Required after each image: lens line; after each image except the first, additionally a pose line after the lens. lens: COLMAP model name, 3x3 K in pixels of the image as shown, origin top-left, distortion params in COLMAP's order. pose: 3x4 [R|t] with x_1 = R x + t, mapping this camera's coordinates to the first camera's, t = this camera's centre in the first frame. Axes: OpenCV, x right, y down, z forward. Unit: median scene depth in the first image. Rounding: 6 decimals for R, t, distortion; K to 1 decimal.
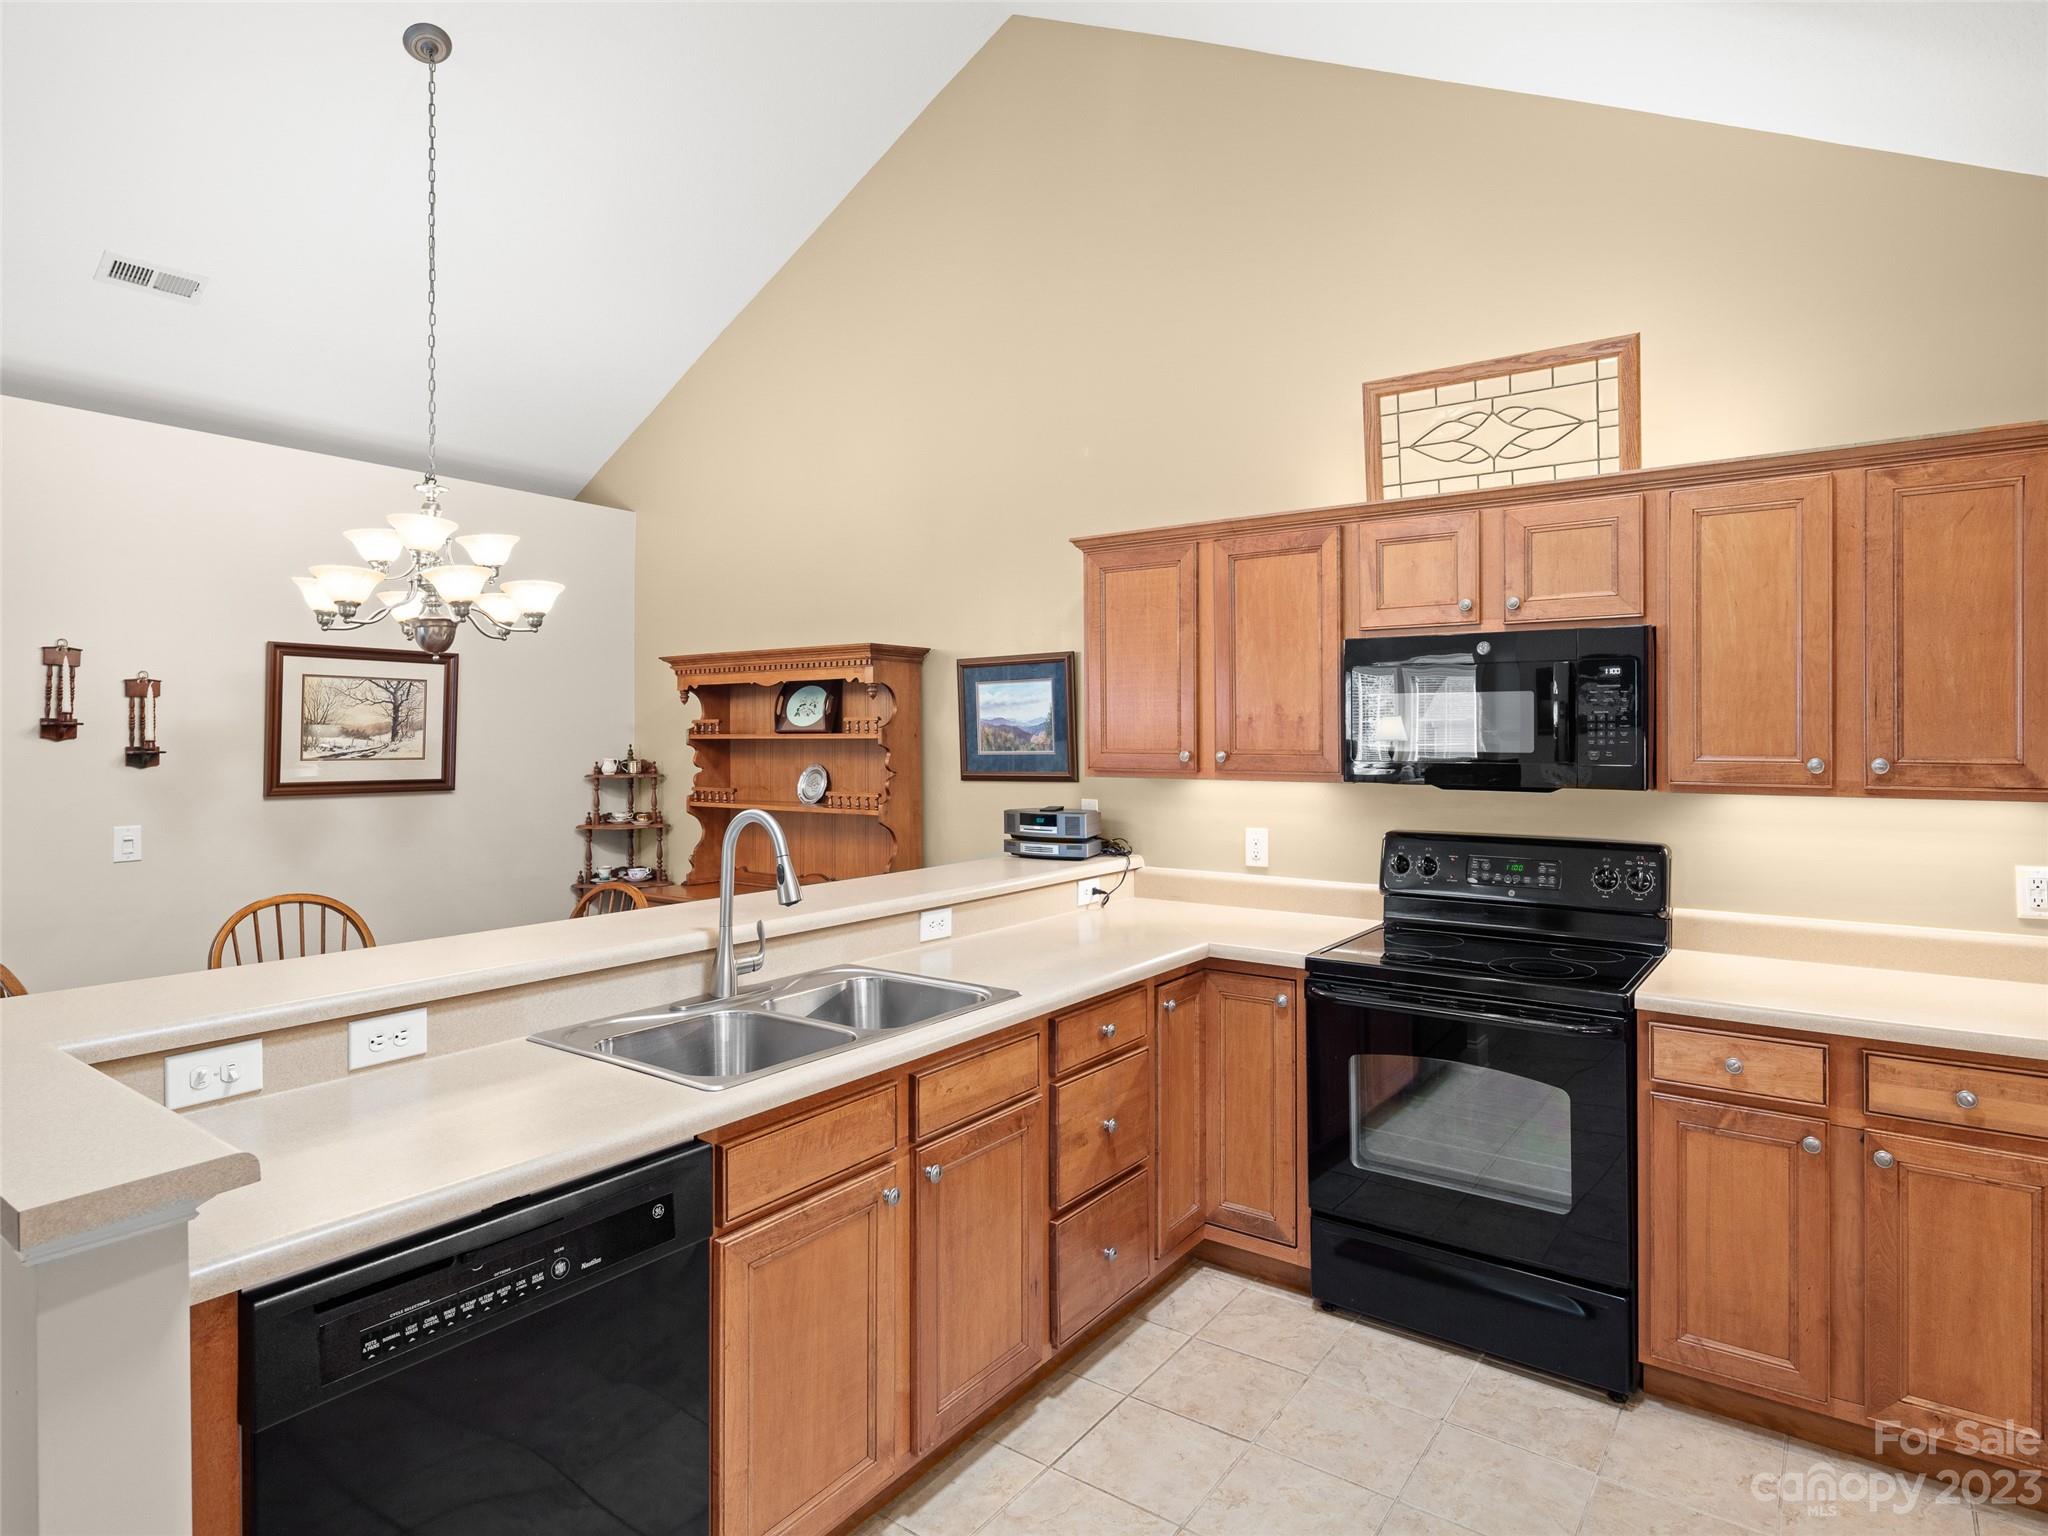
lens RADIAL K [[1124.6, 0, 1062.2], [0, 1124.6, 731.3], [0, 0, 1]] dist [0.001568, -0.000483]
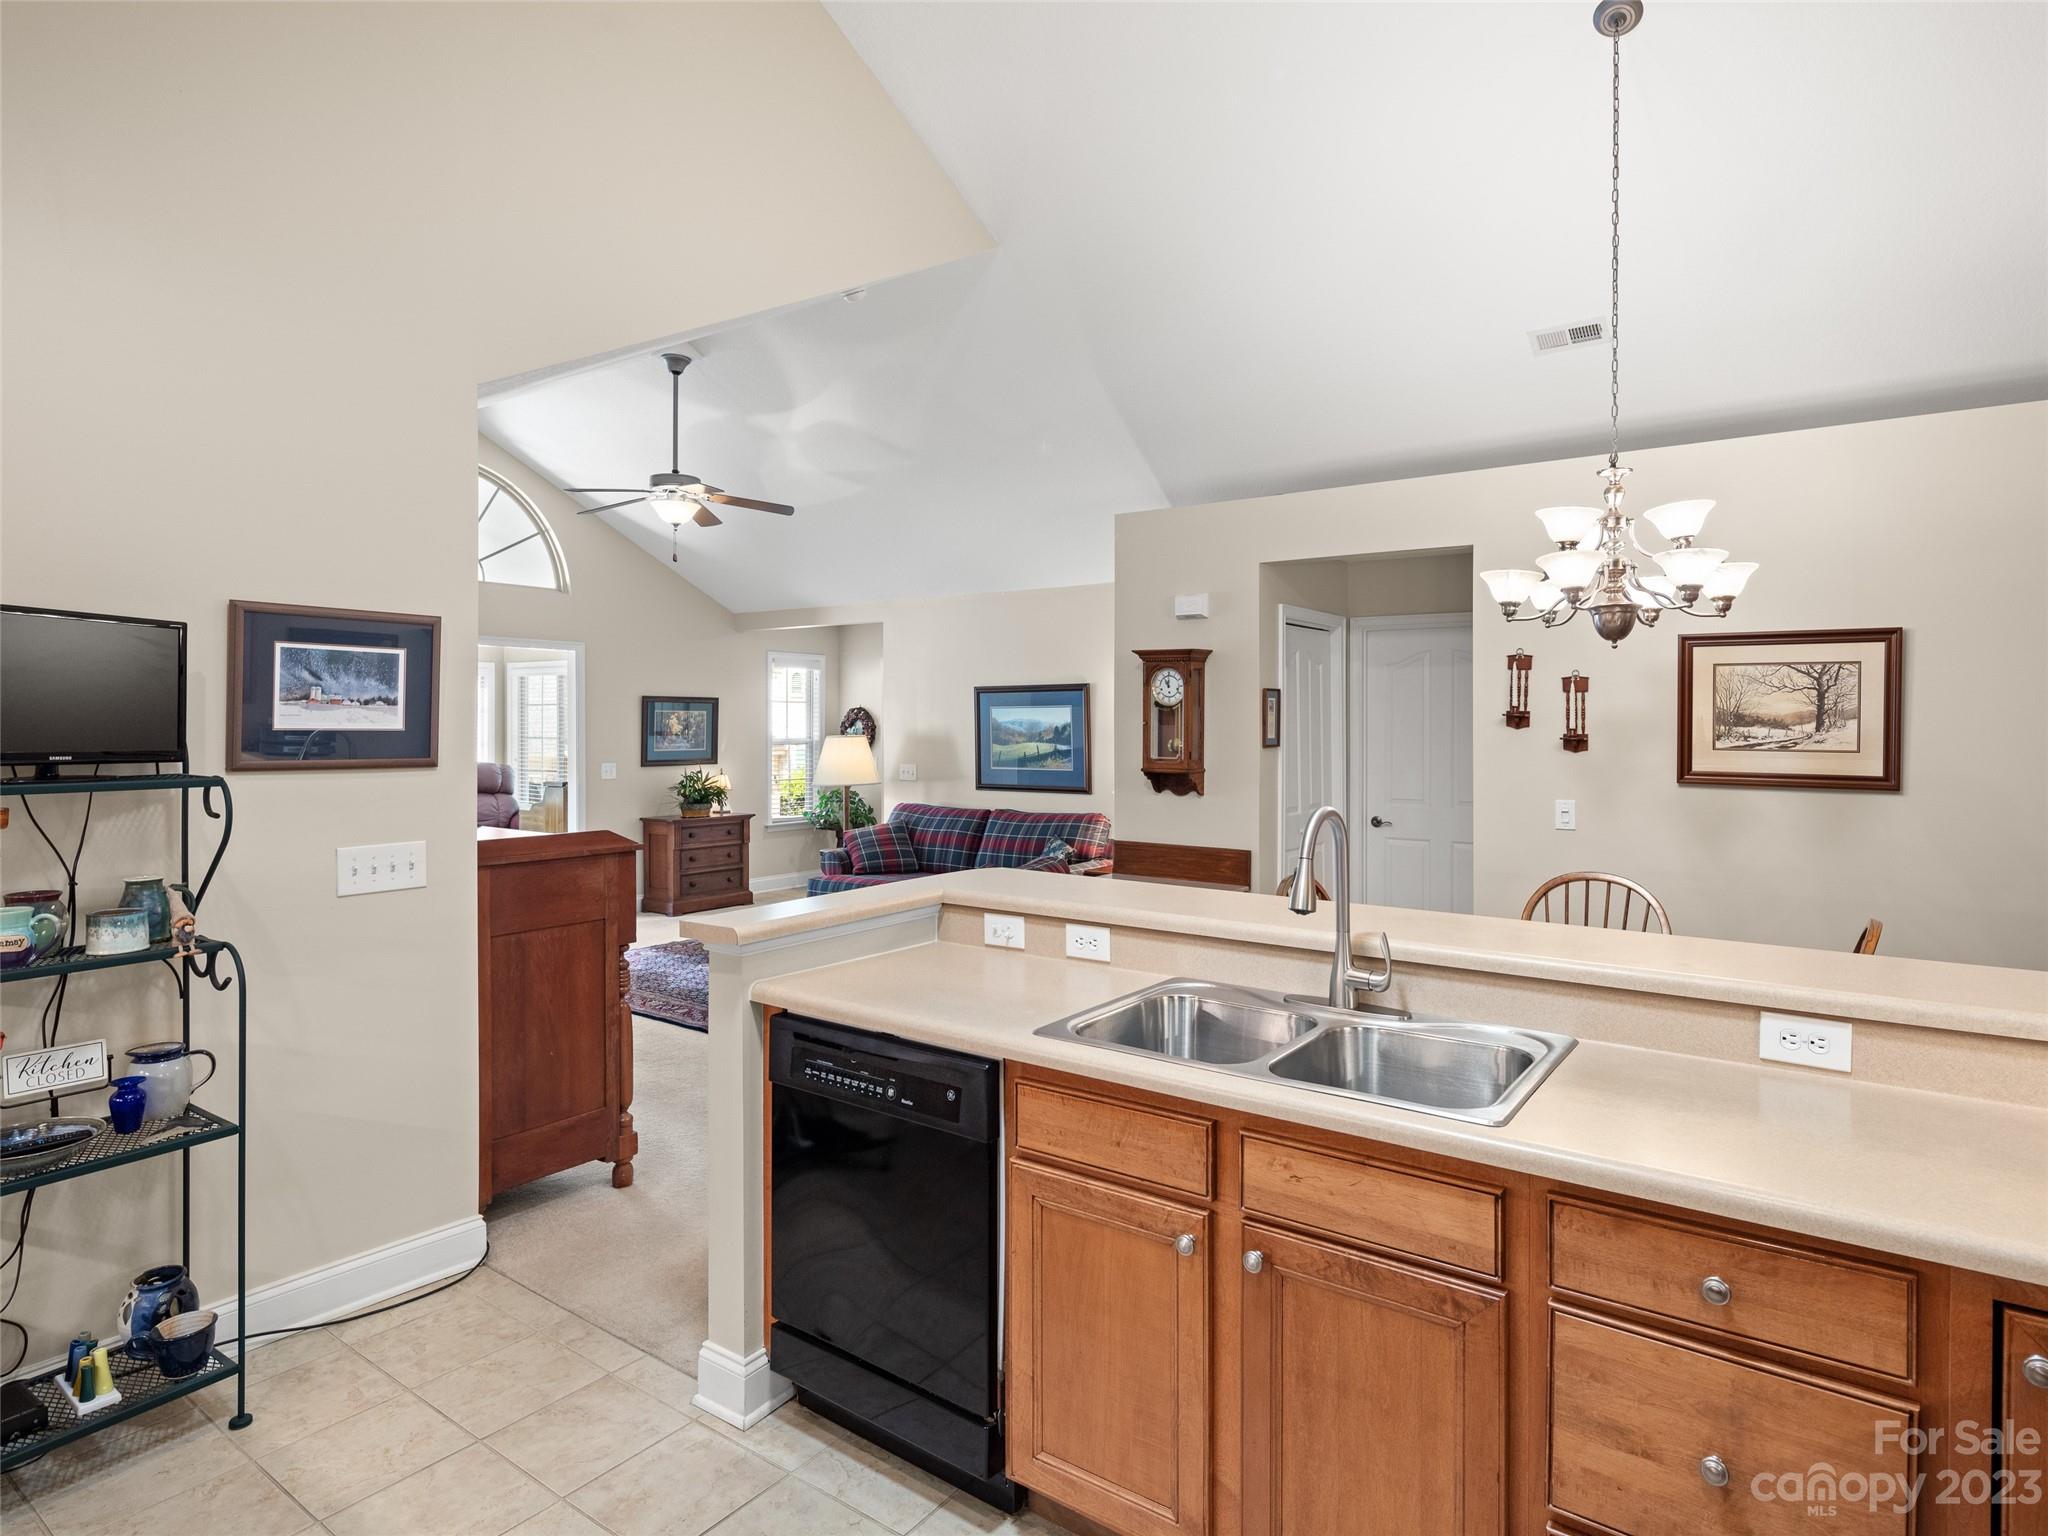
lens RADIAL K [[1132.2, 0, 1046.7], [0, 1132.2, 725.3], [0, 0, 1]] dist [0.003297, -0.000976]
pose [[-0.009518, 0.002650, -0.999951, 0.490499], [0.001291, 0.999996, 0.002637, 0.000904], [0.999954, -0.001266, -0.009521, 0.592533]]
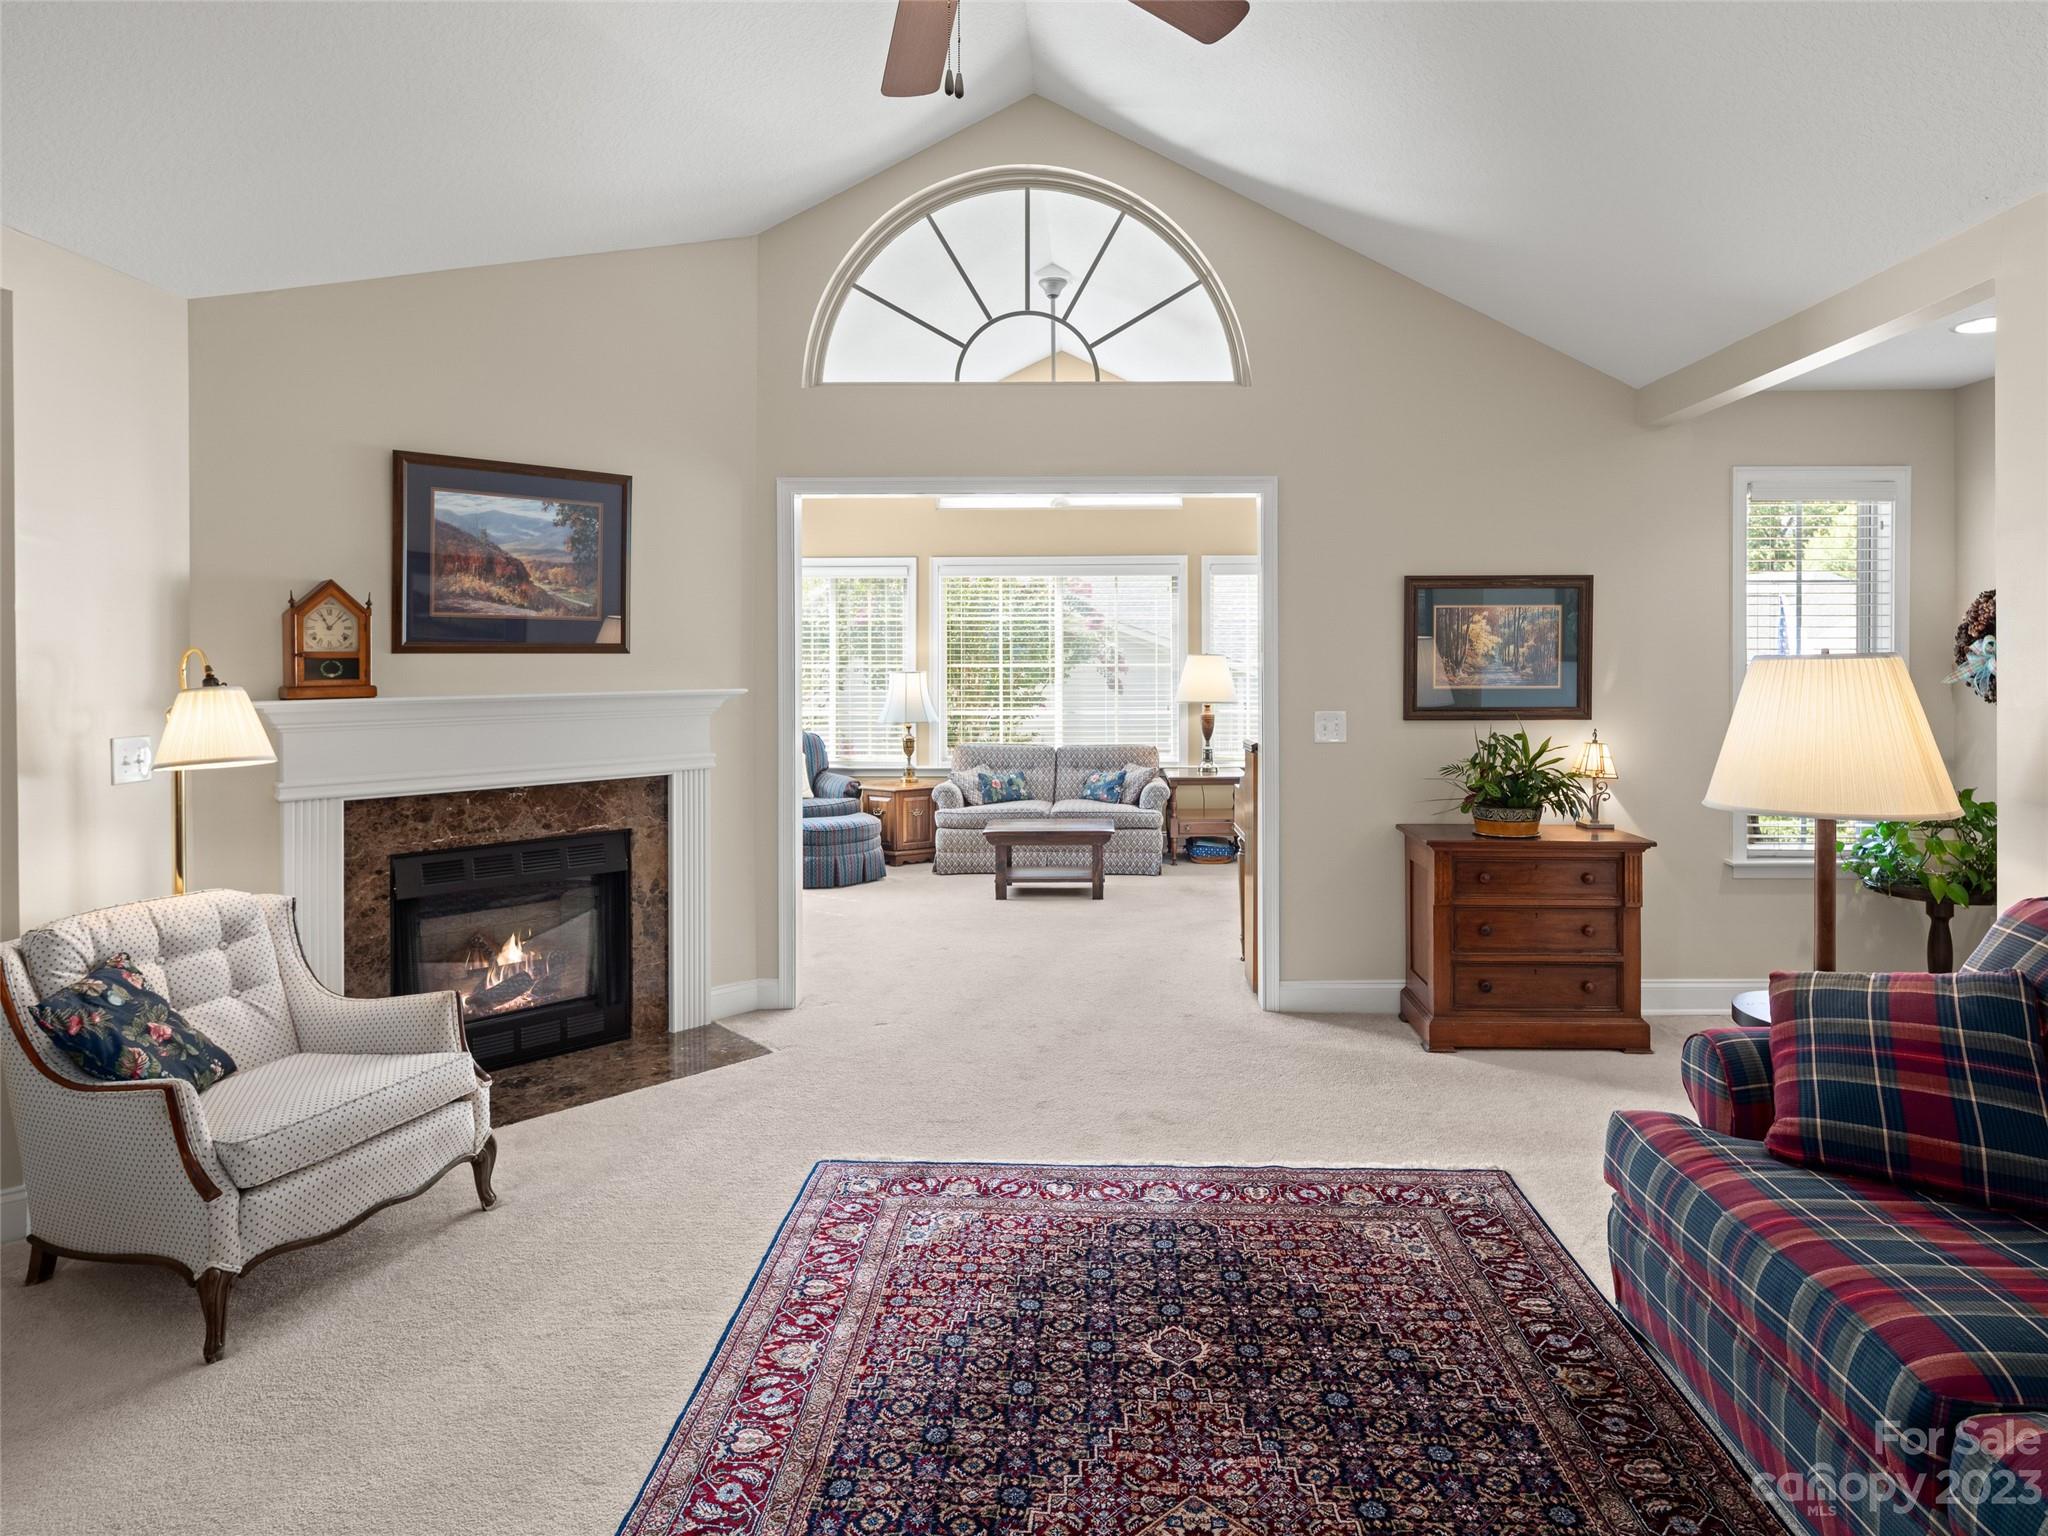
lens RADIAL K [[1140.0, 0, 1076.8], [0, 1140.0, 662.0], [0, 0, 1]] dist [0.002895, -0.002379]
pose [[-0.825237, 0.007022, -0.564744, -1.259931], [0.005335, 0.999975, 0.004637, 0.031606], [0.564762, 0.000814, -0.825253, 0.480586]]
